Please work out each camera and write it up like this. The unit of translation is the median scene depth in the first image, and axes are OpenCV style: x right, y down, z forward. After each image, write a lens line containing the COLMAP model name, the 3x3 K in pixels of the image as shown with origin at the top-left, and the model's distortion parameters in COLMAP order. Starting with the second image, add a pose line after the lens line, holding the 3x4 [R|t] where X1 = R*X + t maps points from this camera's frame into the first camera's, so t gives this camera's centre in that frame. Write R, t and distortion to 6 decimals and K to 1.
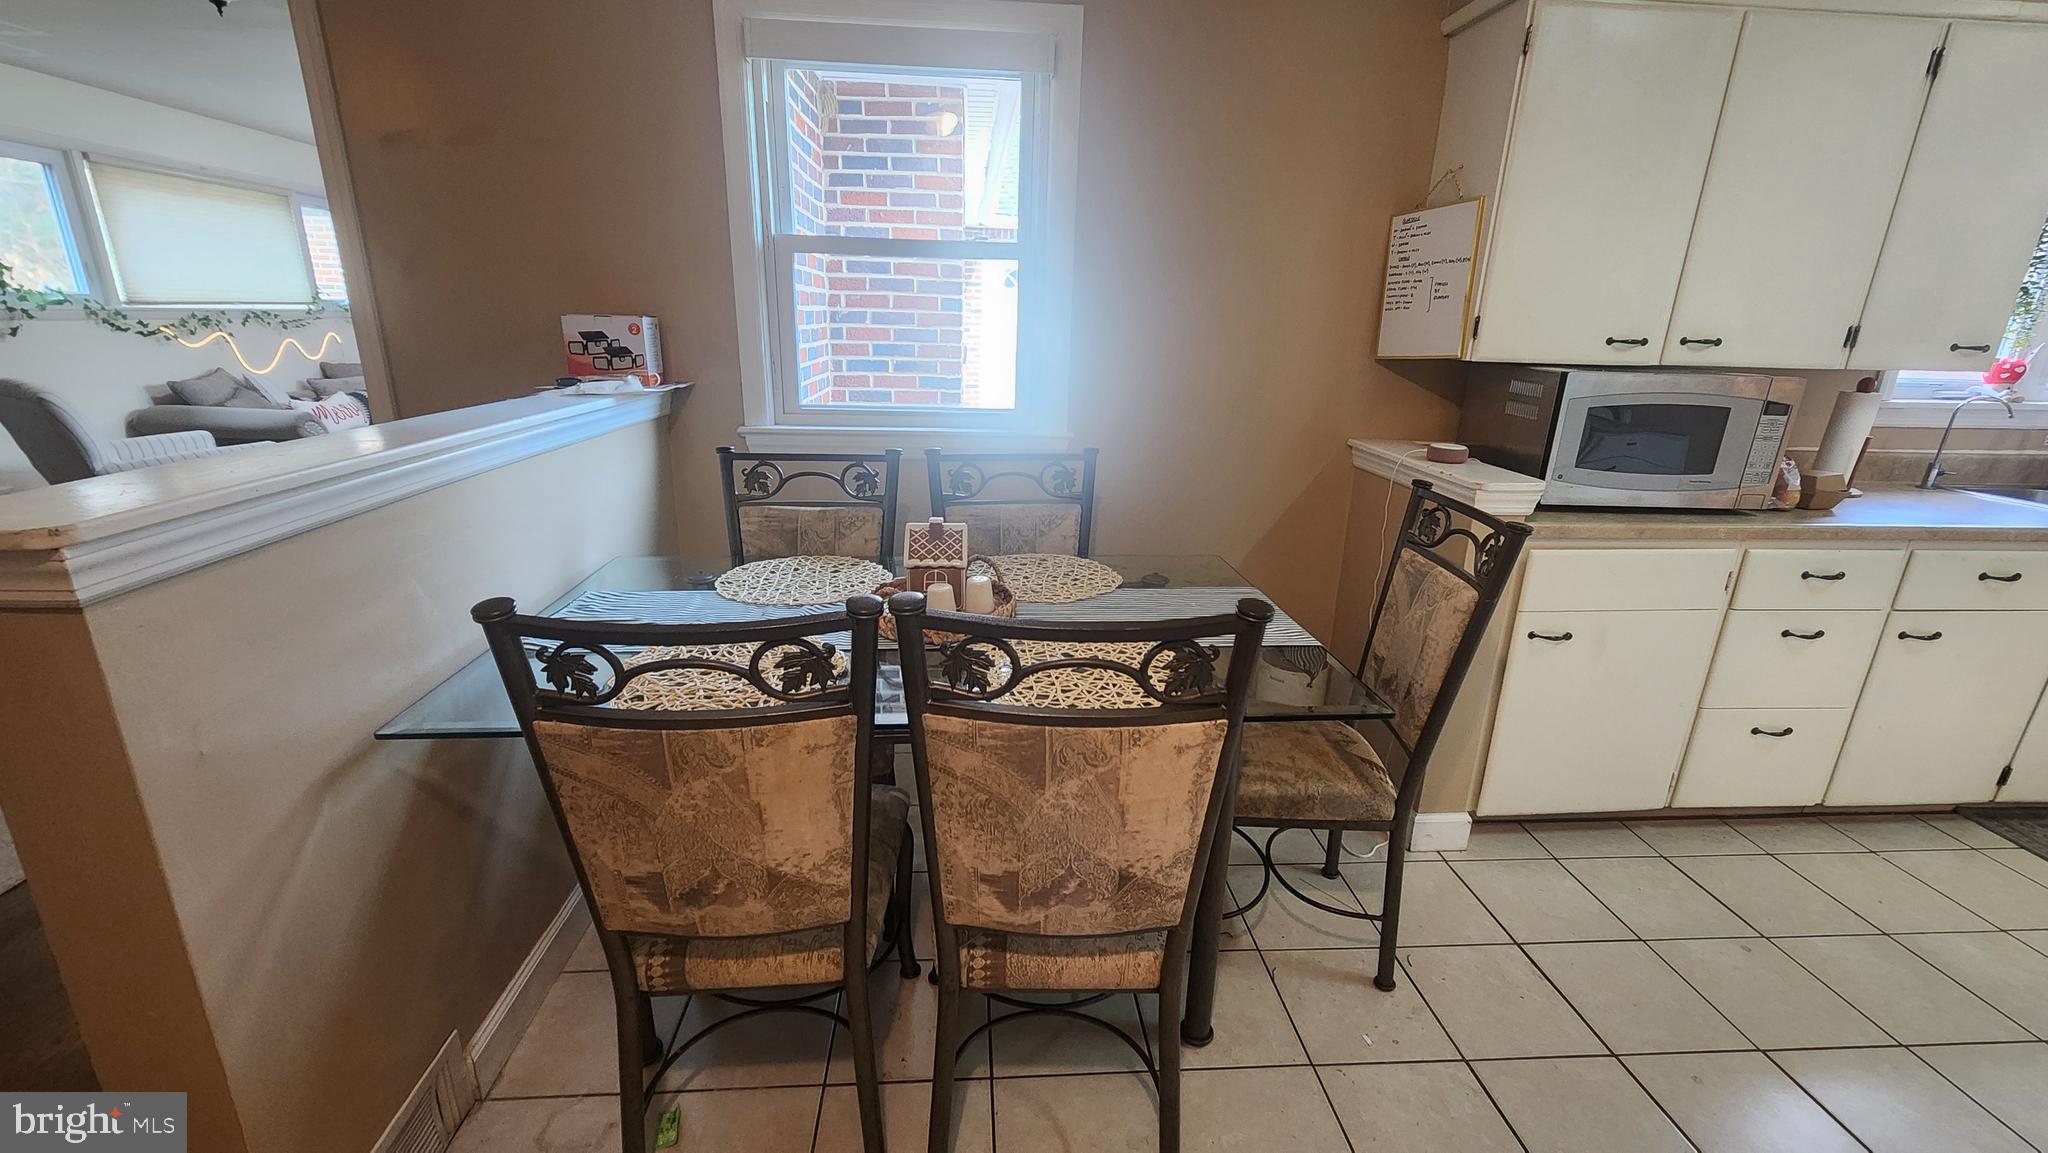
lens RADIAL K [[848.7, 0, 1016.8], [0, 848.7, 578.0], [0, 0, 1]] dist [-0.001111, 0.000907]
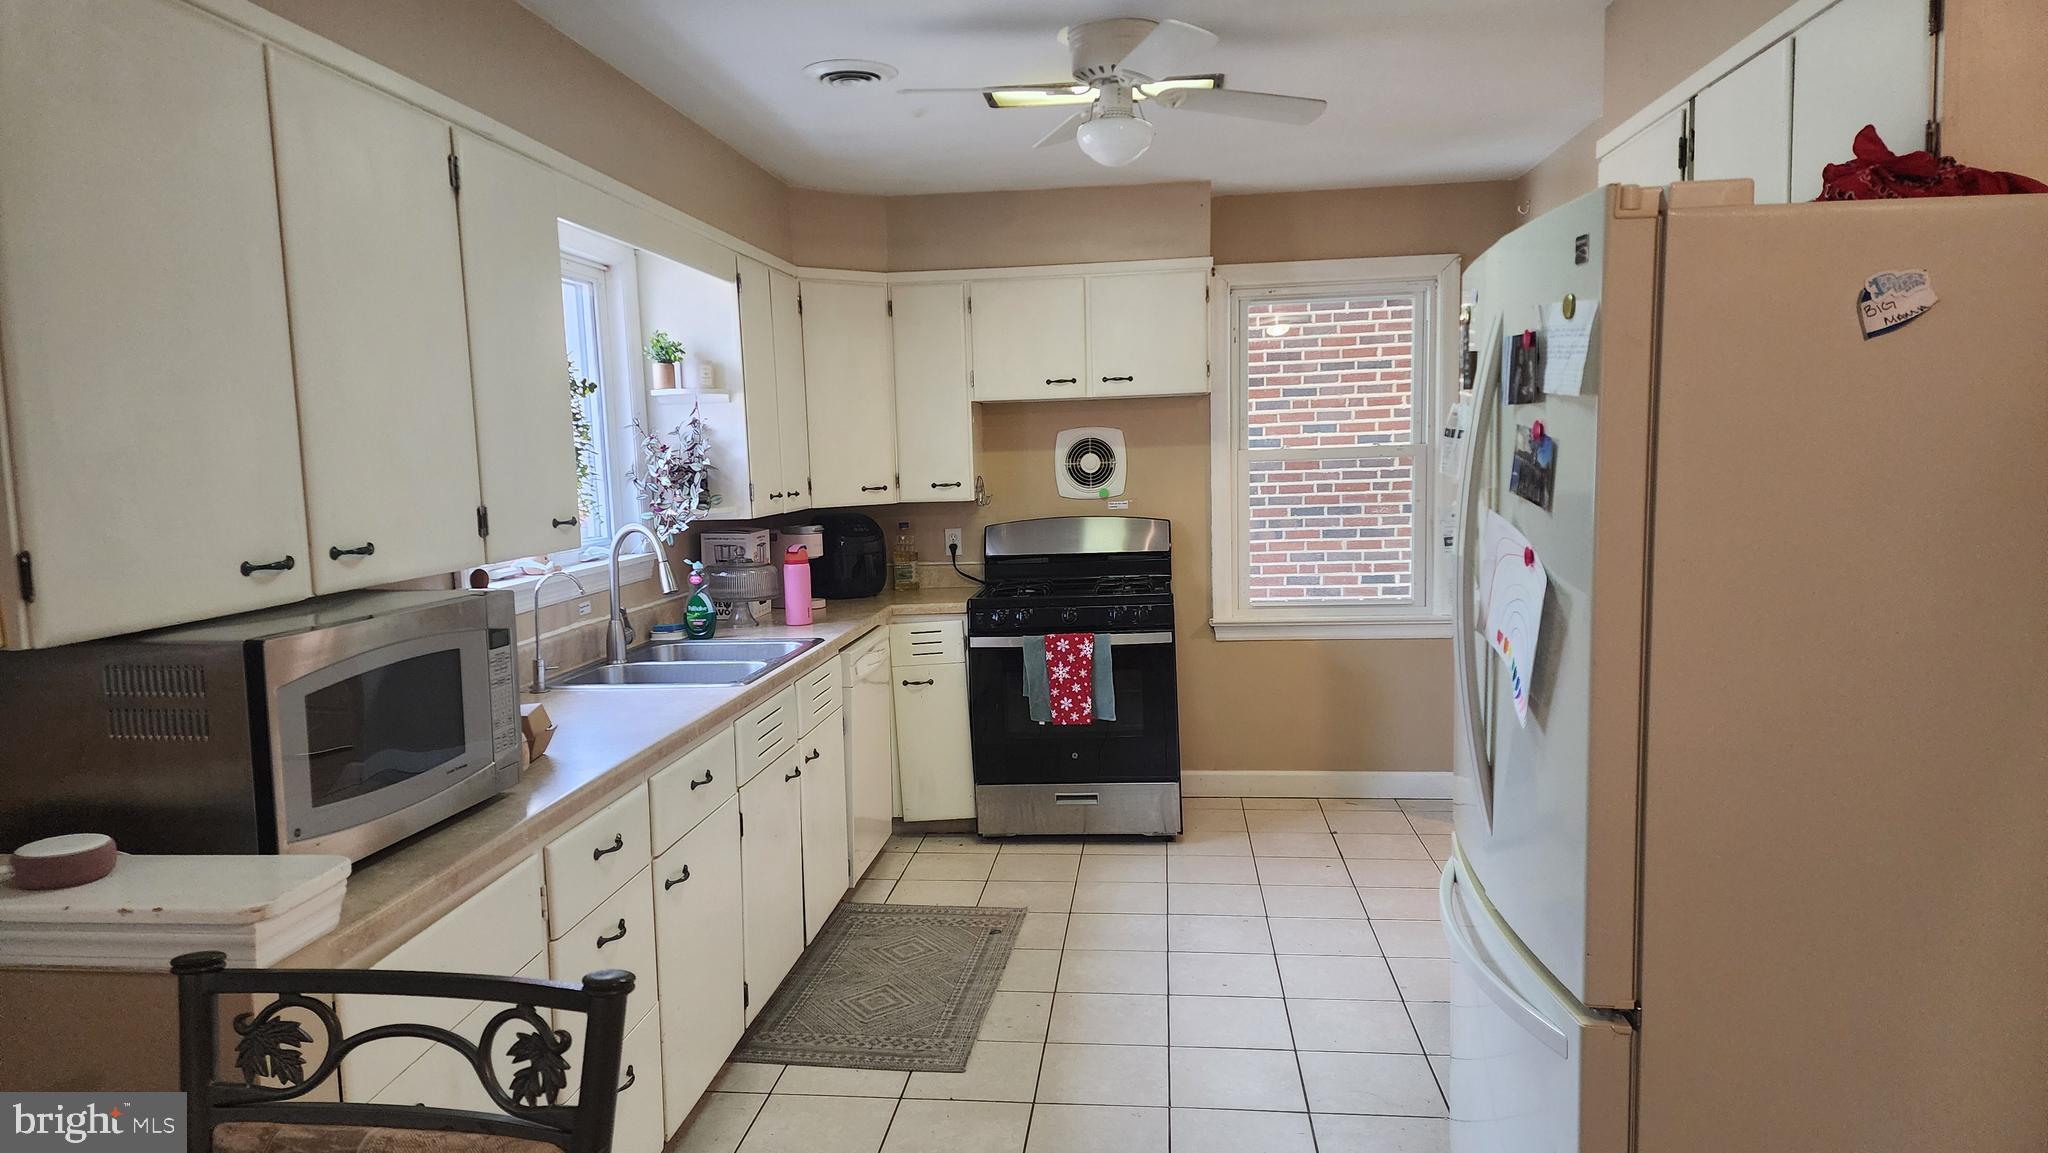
lens RADIAL K [[1367.3, 0, 1020.7], [0, 1367.3, 589.3], [0, 0, 1]] dist [0.009823, 0.001800]
pose [[0.168405, -0.135266, 0.976393, -0.076475], [0.323080, 0.943397, 0.074971, -0.180001], [-0.931268, 0.302827, 0.202575, 0.383374]]
